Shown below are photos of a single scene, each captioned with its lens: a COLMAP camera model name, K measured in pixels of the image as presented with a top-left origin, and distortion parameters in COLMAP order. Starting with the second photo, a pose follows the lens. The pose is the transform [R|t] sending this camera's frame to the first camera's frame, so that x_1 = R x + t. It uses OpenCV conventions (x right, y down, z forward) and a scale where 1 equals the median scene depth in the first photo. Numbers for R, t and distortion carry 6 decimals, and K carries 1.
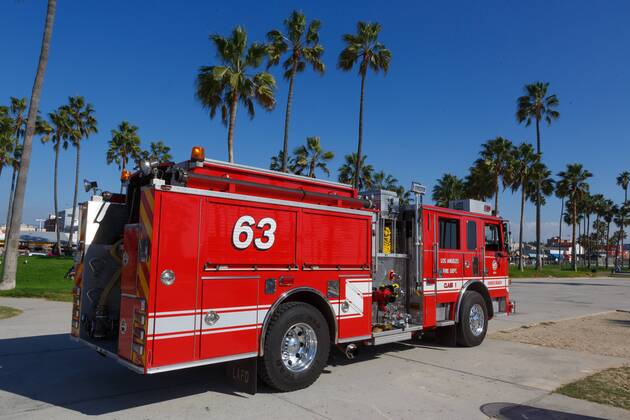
lens RADIAL K [[487.5, 0, 315.0], [0, 487.5, 210.0], [0, 0, 1]] dist [0.012517, 0.000832]
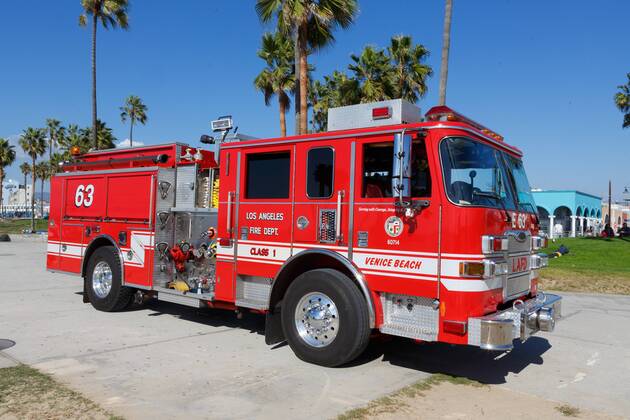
lens RADIAL K [[487.5, 0, 315.0], [0, 487.5, 210.0], [0, 0, 1]] dist [0.012517, 0.000832]
pose [[0.130424, -0.043916, -0.990485, 0.896542], [0.064158, 0.997298, -0.035770, 0.117122], [0.989380, -0.058882, 0.132890, 0.923715]]
